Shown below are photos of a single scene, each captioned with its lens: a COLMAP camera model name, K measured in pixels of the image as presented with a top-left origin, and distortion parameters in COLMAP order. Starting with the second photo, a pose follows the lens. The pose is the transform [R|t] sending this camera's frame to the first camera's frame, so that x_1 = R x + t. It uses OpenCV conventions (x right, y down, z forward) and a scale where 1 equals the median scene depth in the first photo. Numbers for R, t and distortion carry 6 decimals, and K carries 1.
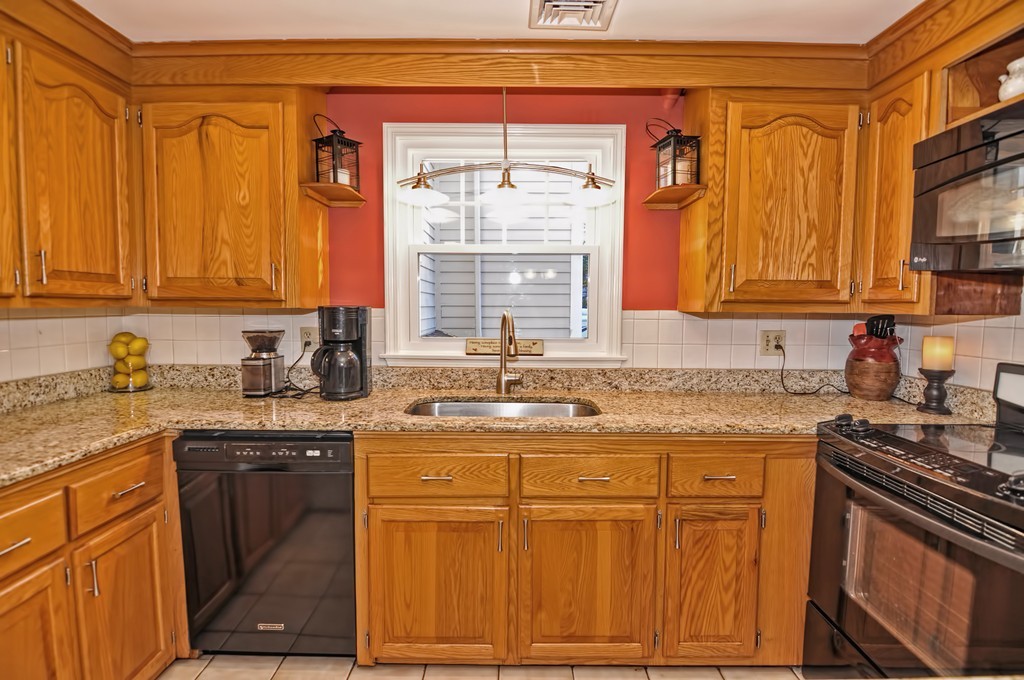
lens RADIAL K [[491.7, 0, 515.9], [0, 491.7, 342.0], [0, 0, 1]] dist [-0.010510, -0.007714]
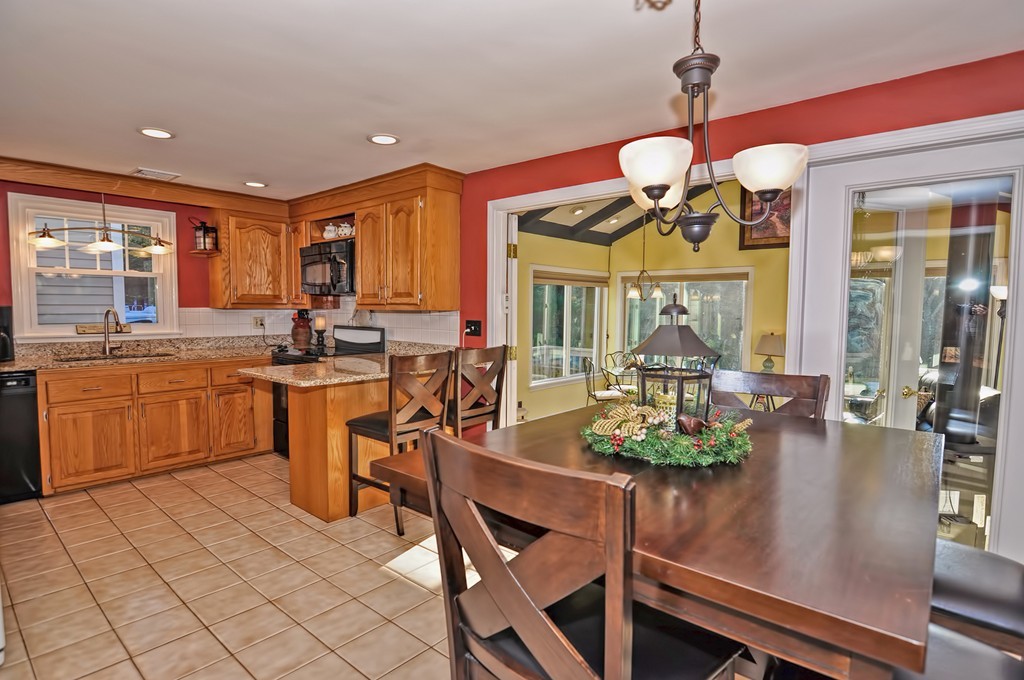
lens RADIAL K [[532.4, 0, 513.6], [0, 532.4, 342.4], [0, 0, 1]] dist [-0.009992, -0.006762]
pose [[0.656459, -0.051610, 0.752594, -0.577952], [0.050404, 0.998428, 0.024503, 0.101464], [-0.752676, 0.021848, 0.658028, -1.589731]]
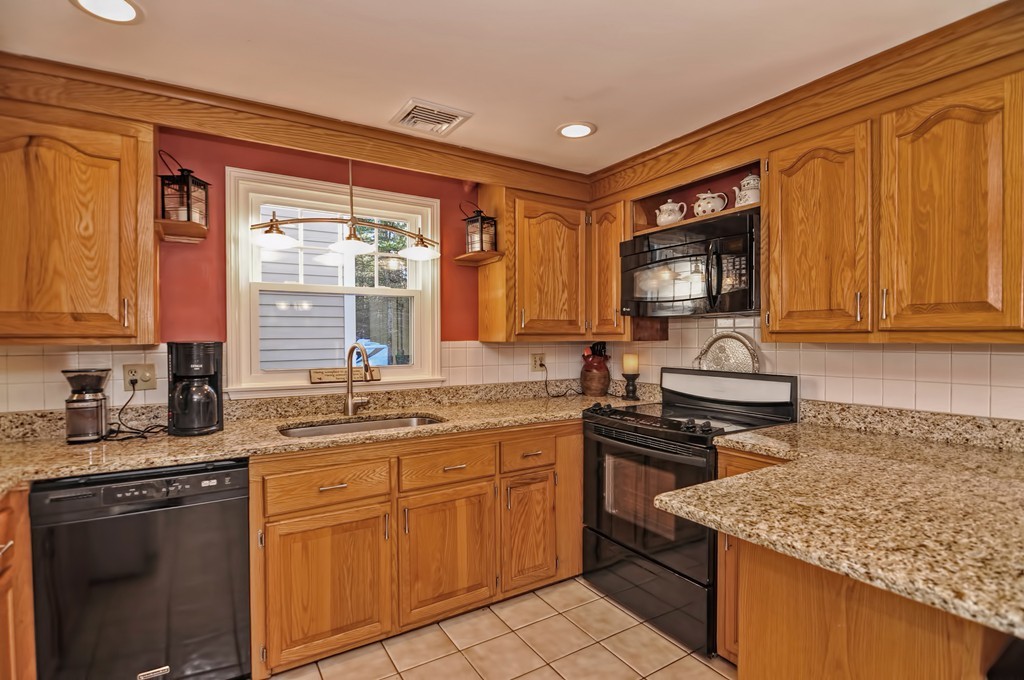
lens RADIAL K [[491.7, 0, 505.6], [0, 491.7, 341.0], [0, 0, 1]] dist [-0.010510, -0.007714]
pose [[0.849980, -0.015233, 0.526595, -0.369003], [0.047969, 0.997667, -0.048568, 0.005389], [-0.524627, 0.066542, 0.848728, -0.203311]]
